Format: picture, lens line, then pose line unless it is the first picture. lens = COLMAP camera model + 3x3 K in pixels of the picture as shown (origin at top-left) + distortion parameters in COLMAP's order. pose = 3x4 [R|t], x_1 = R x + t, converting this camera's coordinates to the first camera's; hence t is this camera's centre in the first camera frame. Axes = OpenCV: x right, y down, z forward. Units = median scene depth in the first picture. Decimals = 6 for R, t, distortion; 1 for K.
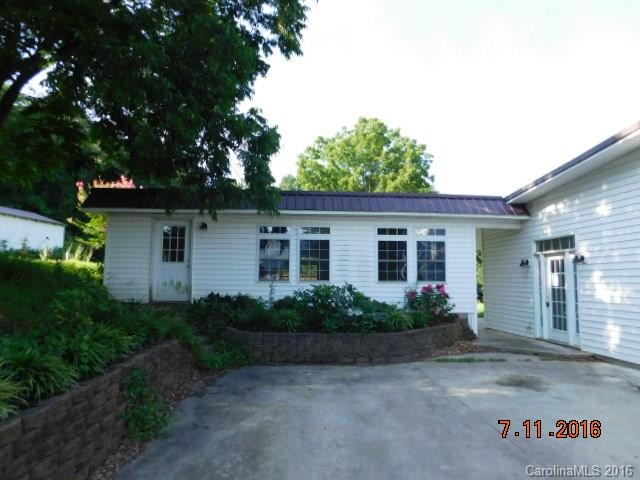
lens RADIAL K [[417.4, 0, 320.0], [0, 417.4, 240.0], [0, 0, 1]] dist [-0.060682, 0.047817]
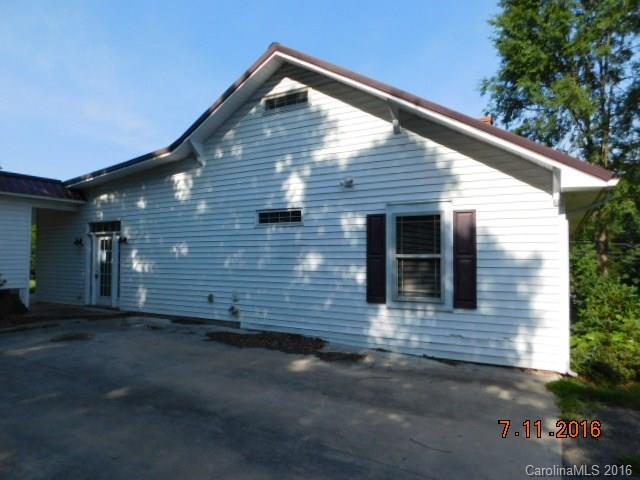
lens RADIAL K [[417.4, 0, 320.0], [0, 417.4, 240.0], [0, 0, 1]] dist [-0.060682, 0.047817]
pose [[0.546437, 0.022466, 0.837199, -0.109794], [-0.072445, 0.997161, 0.020526, -0.023864], [-0.834361, -0.071867, 0.546513, -0.214722]]
